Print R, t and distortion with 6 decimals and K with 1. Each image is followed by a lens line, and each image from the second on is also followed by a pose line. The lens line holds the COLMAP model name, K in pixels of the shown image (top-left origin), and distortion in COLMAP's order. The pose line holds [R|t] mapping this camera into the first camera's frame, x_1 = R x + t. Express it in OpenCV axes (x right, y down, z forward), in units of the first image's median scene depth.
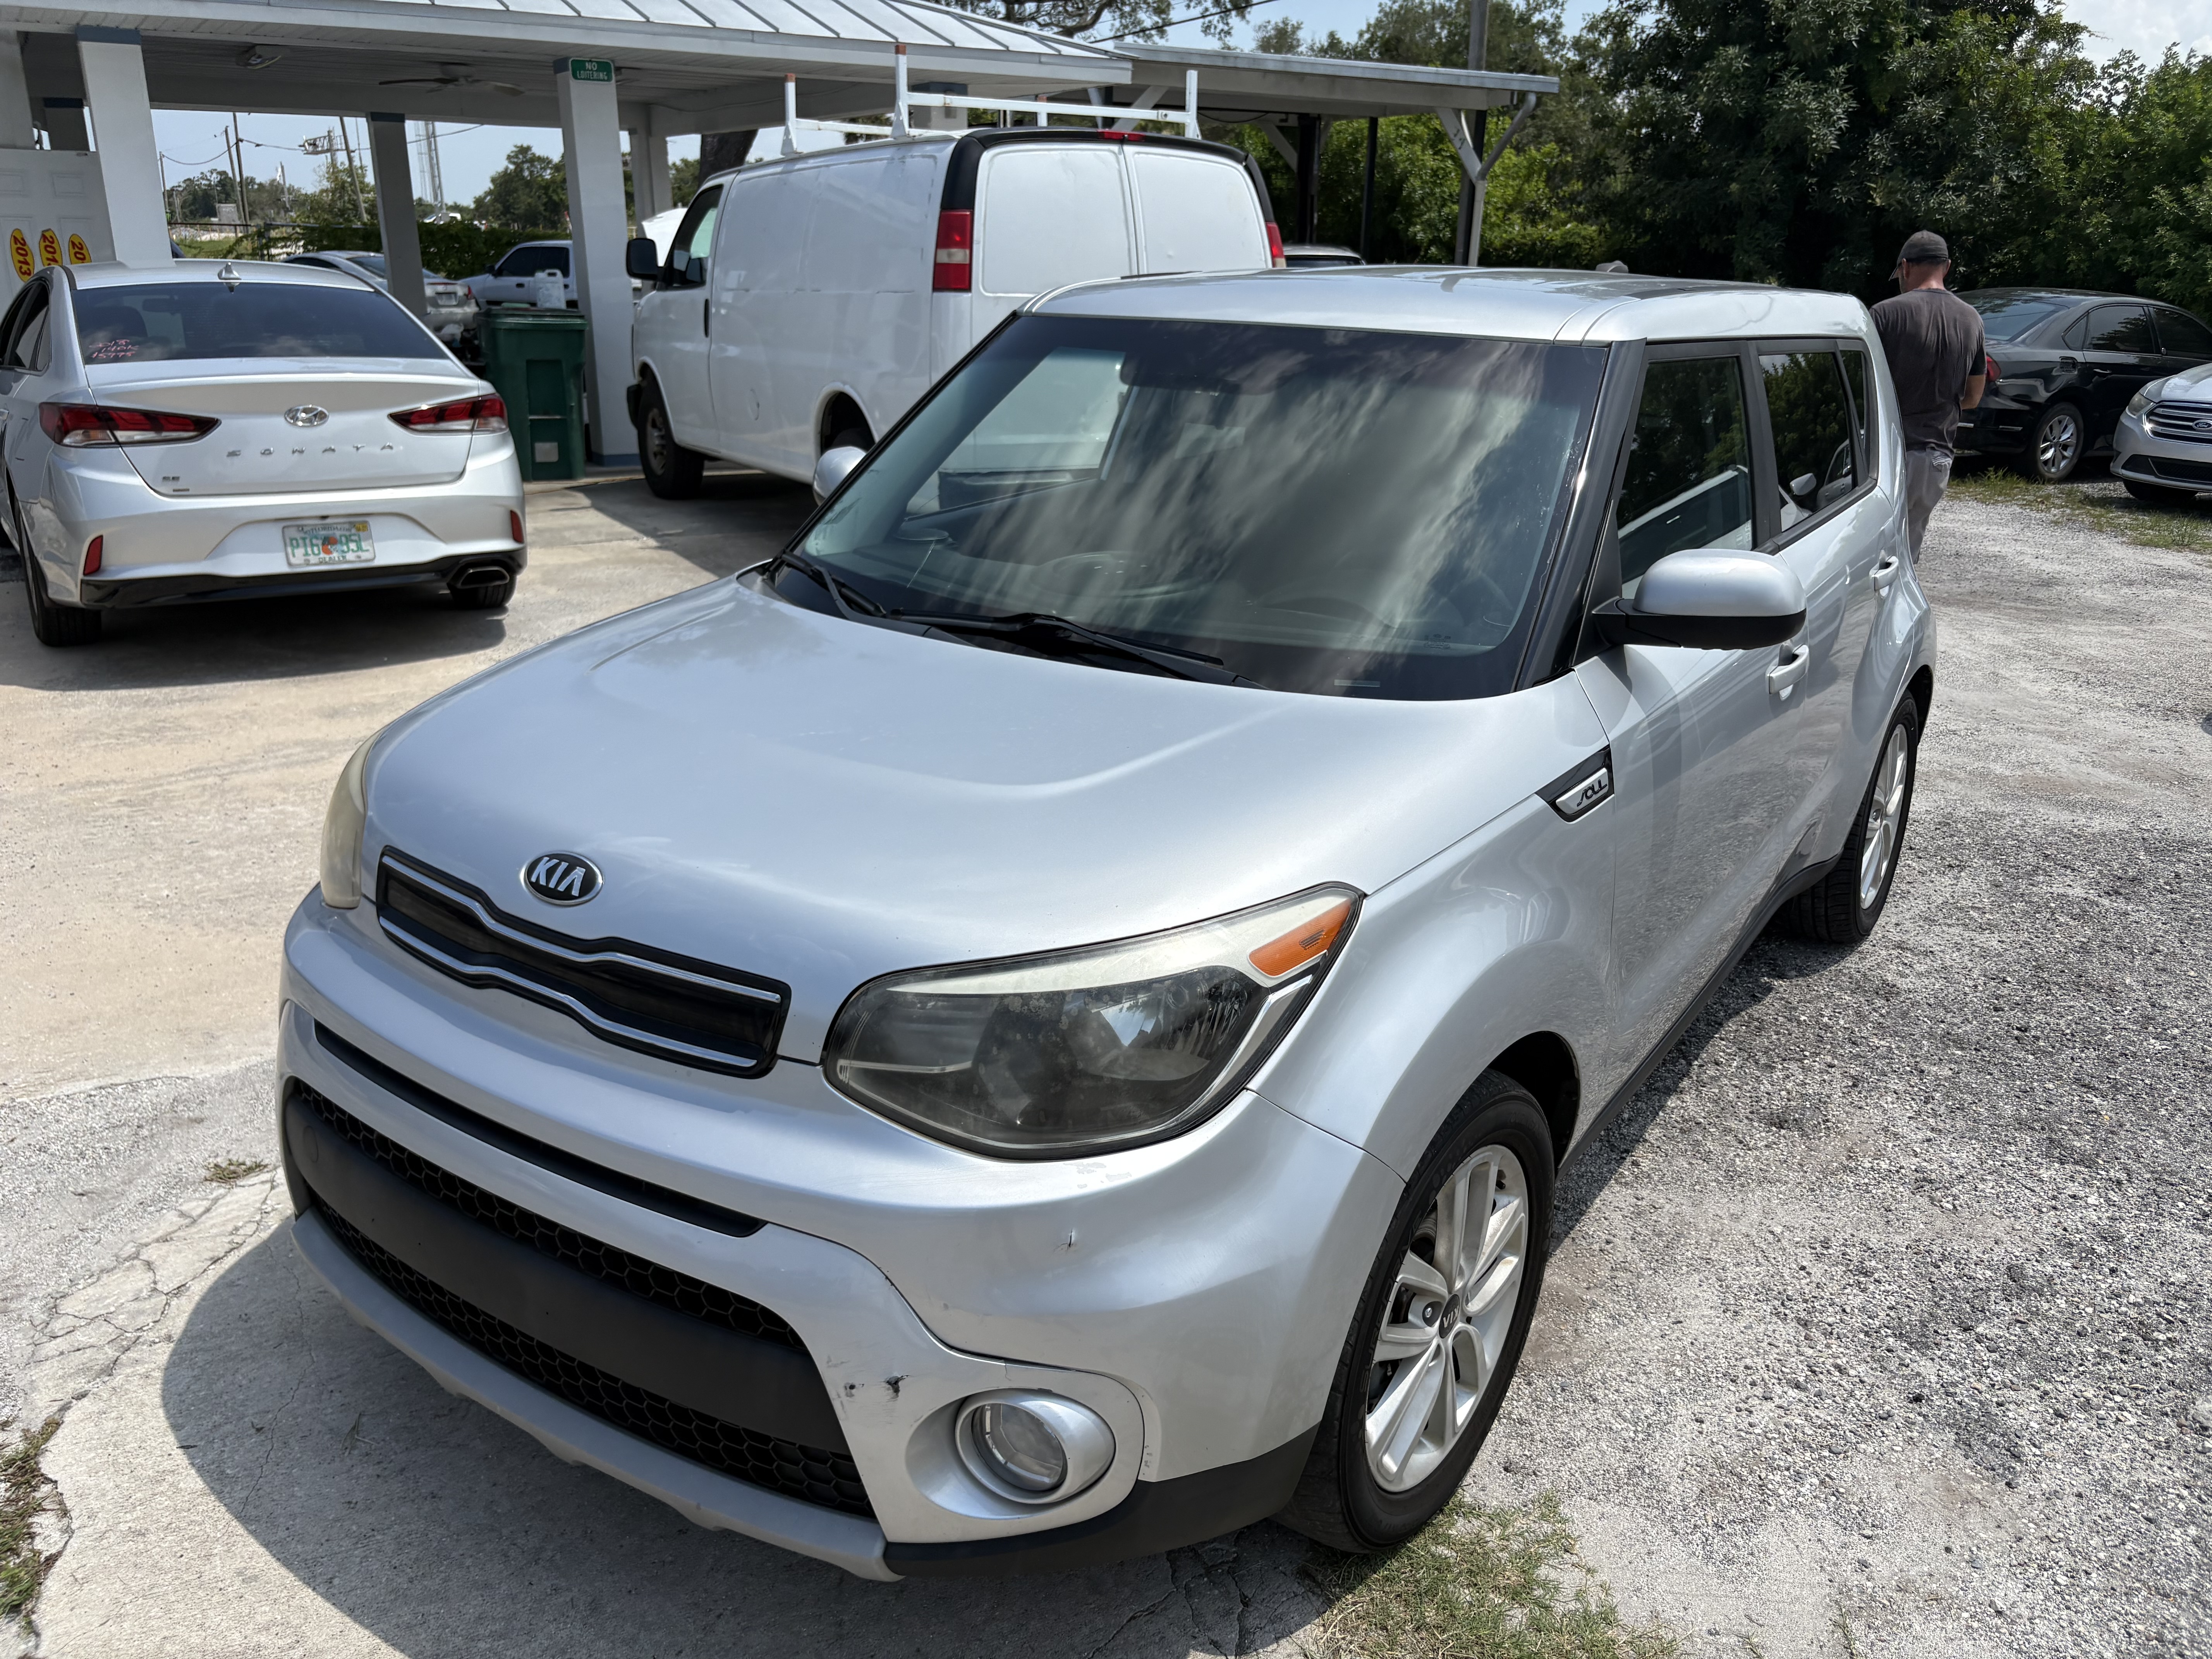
lens RADIAL K [[1717.0, 0, 1106.0], [0, 1717.0, 829.5], [0, 0, 1]] dist [0.070606, -0.093752]
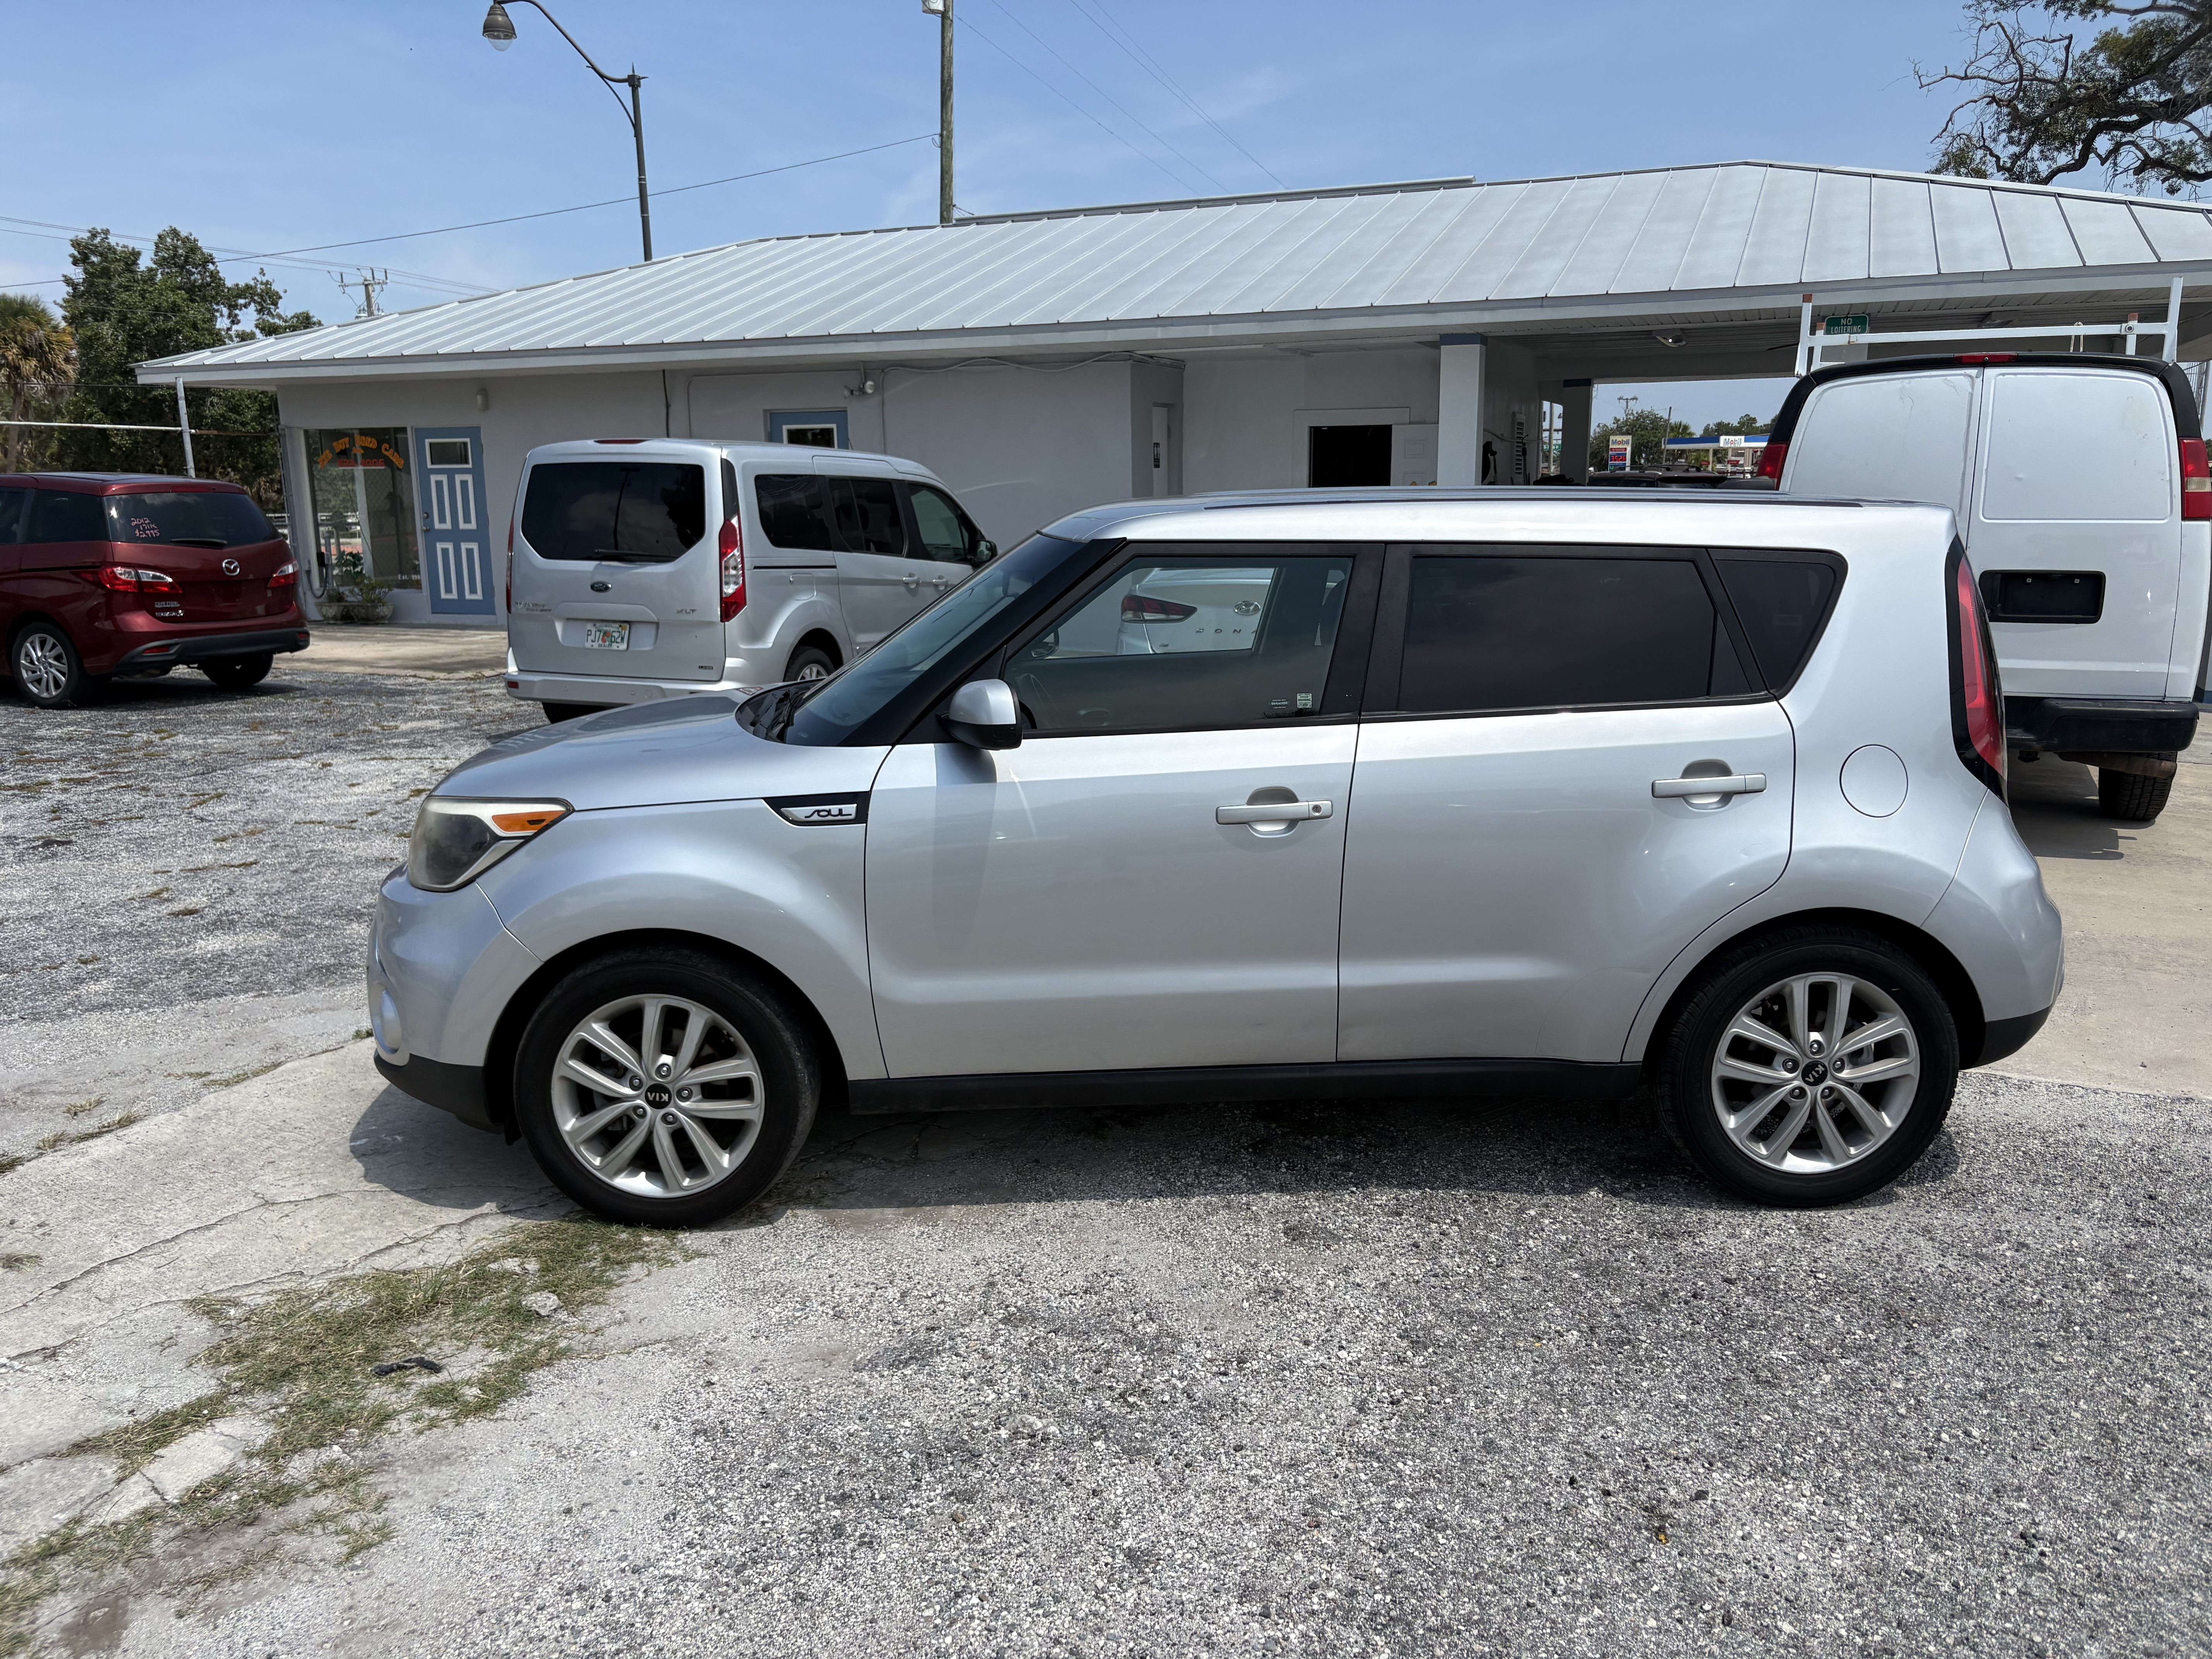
lens RADIAL K [[1717.0, 0, 1106.0], [0, 1717.0, 829.5], [0, 0, 1]] dist [0.070606, -0.093752]
pose [[0.569010, 0.137226, -0.810800, 0.979345], [-0.244322, 0.969666, -0.007348, -0.034387], [0.785197, 0.202278, 0.585277, 0.177938]]
